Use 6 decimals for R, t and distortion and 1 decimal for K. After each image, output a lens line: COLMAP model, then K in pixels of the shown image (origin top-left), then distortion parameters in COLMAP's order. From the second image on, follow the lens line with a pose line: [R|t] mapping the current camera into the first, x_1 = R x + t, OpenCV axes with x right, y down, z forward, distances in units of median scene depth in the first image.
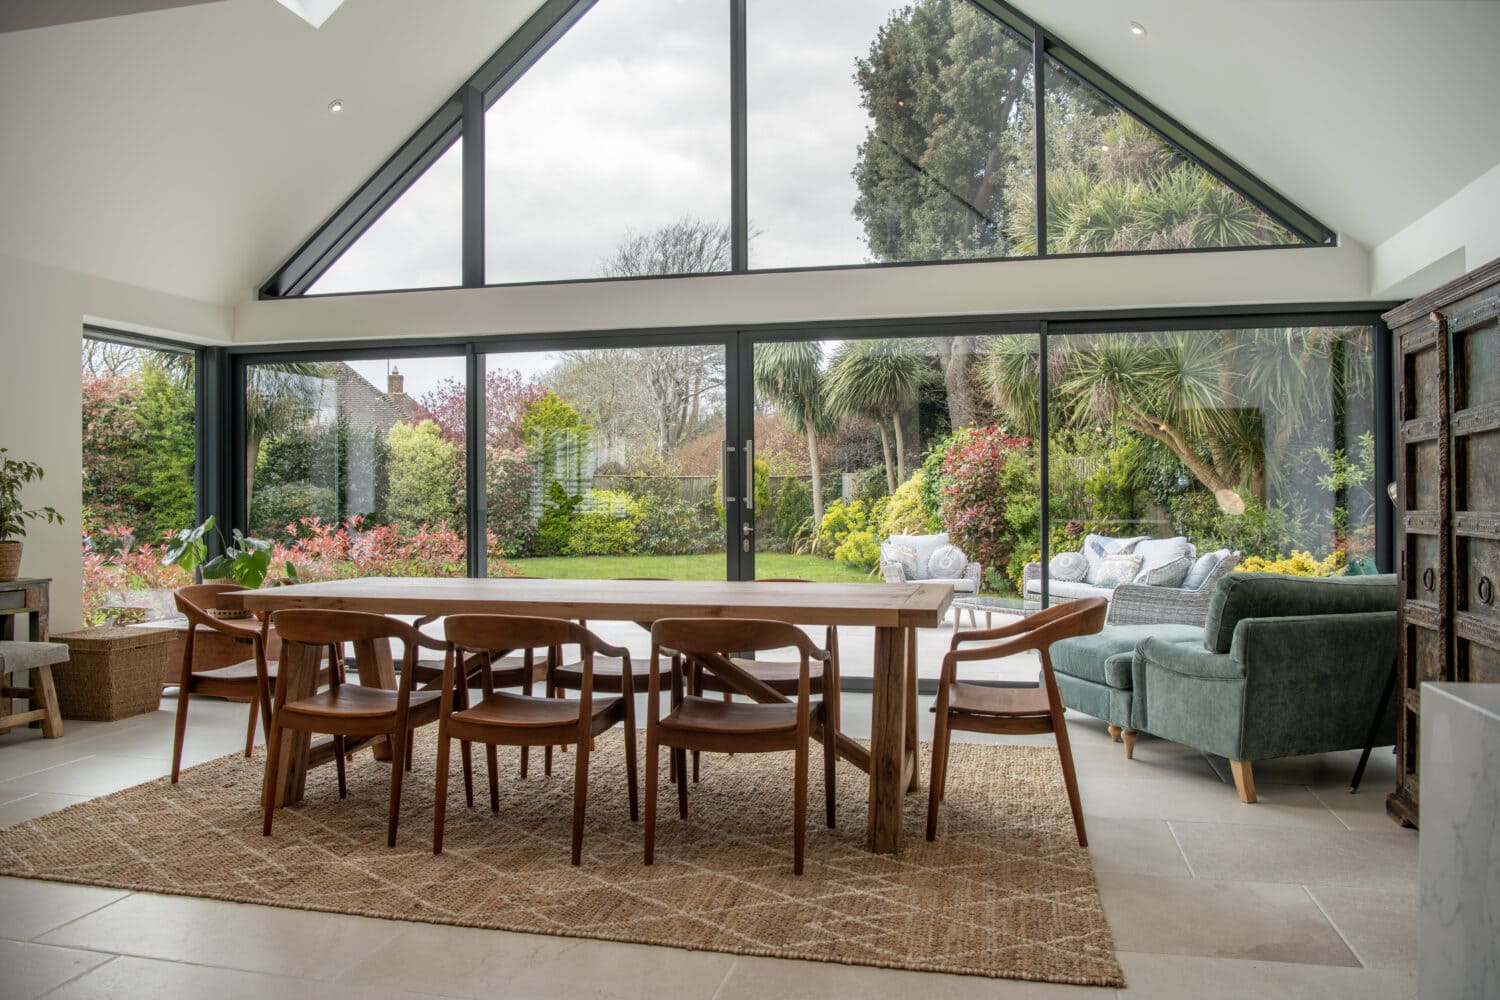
lens RADIAL K [[1103.7, 0, 751.3], [0, 1103.7, 488.1], [0, 0, 1]] dist [-0.036269, 0.001034]
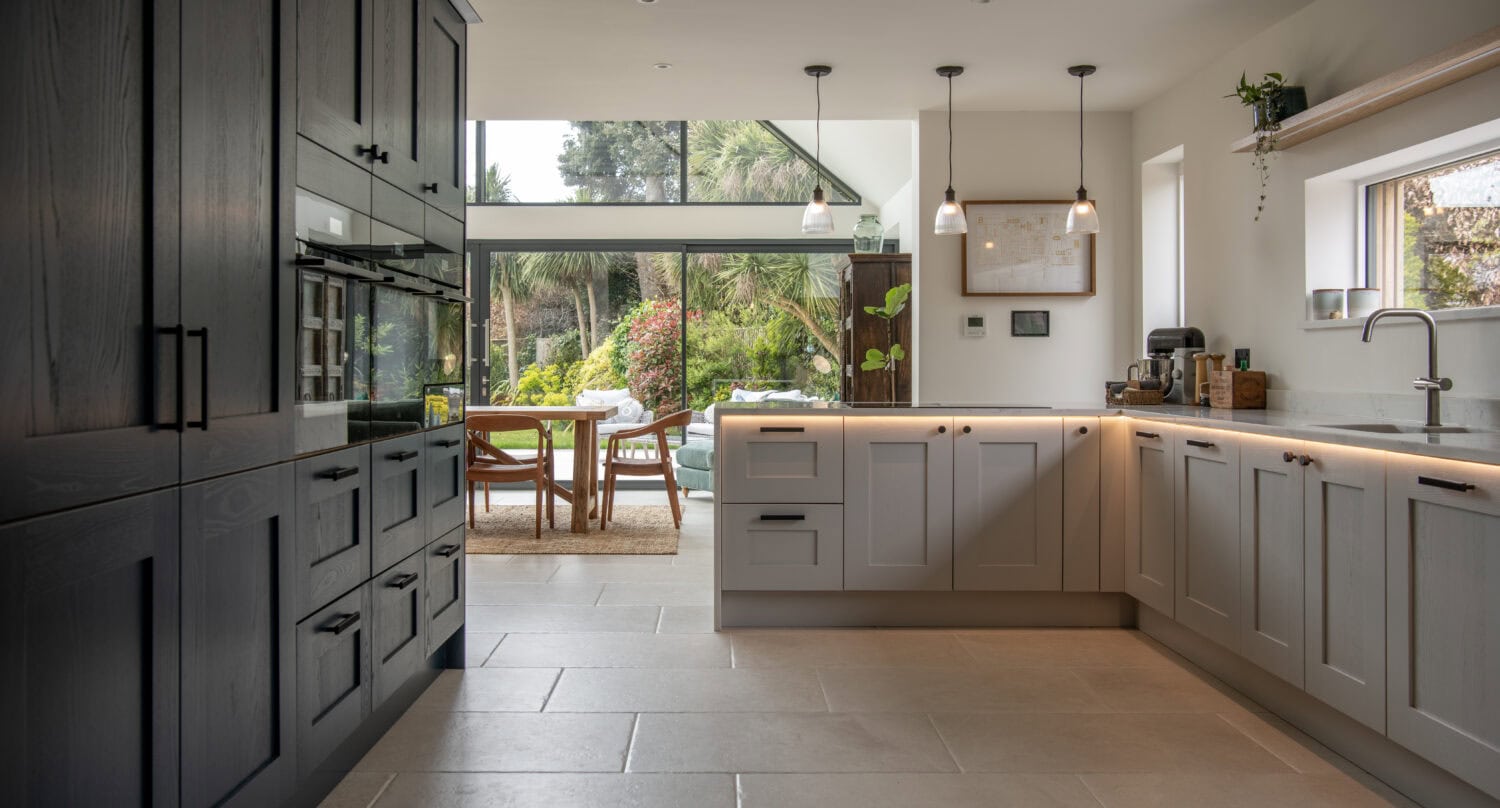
lens RADIAL K [[1229.4, 0, 709.0], [0, 1229.4, 355.1], [0, 0, 1]] dist [0.001727, 0.001169]
pose [[0.974390, 0.006362, 0.224777, -0.035419], [-0.006759, 0.999977, 0.000993, 0.000153], [-0.224765, -0.002487, 0.974410, -0.283065]]
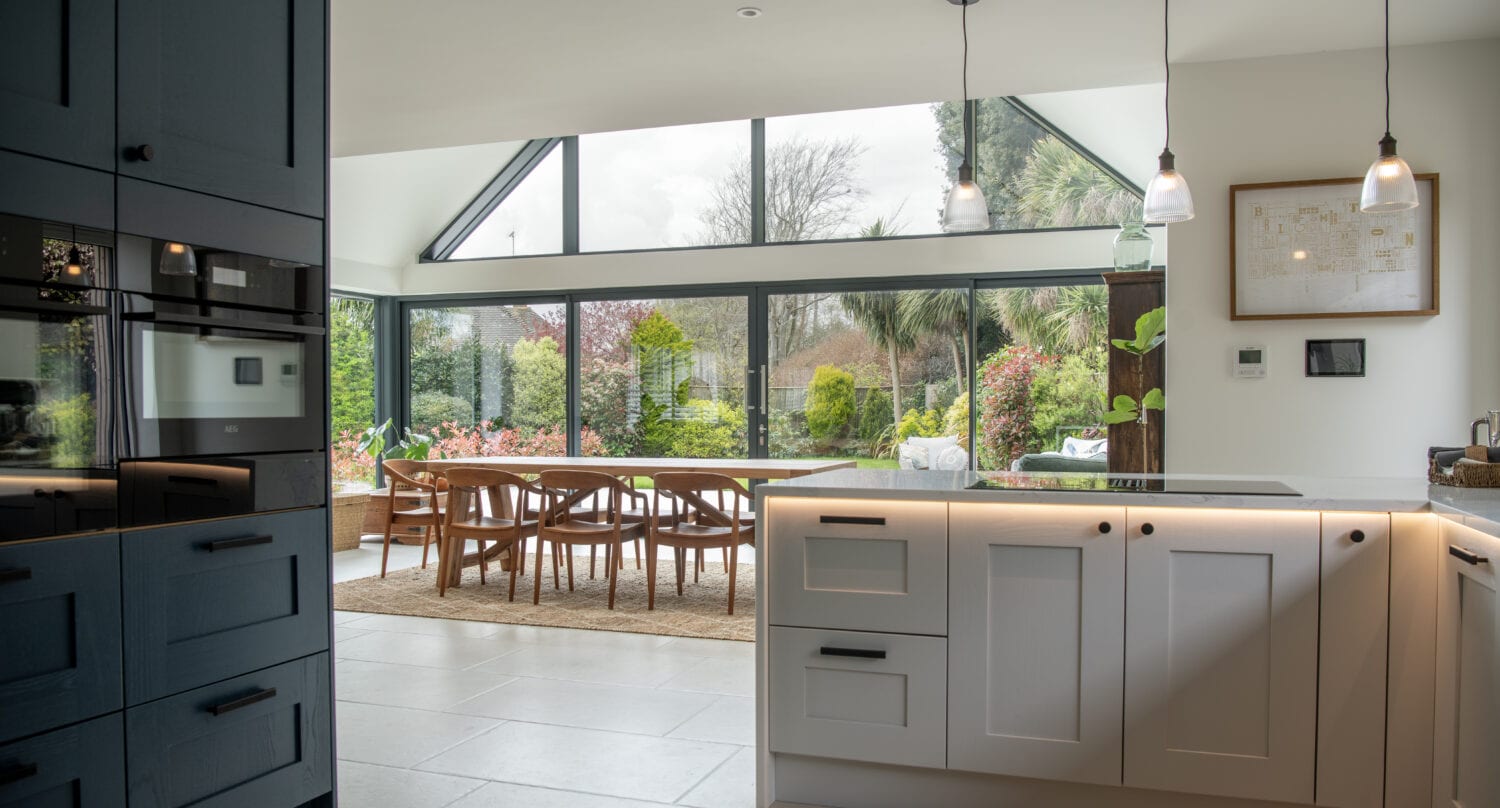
lens RADIAL K [[1093.6, 0, 769.6], [0, 1093.6, 426.8], [0, 0, 1]] dist [-0.037144, 0.000191]
pose [[0.996031, 0.004254, -0.088905, 0.056433], [-0.001864, 0.999635, 0.026950, -0.001252], [0.088987, -0.026678, 0.995675, -0.164583]]
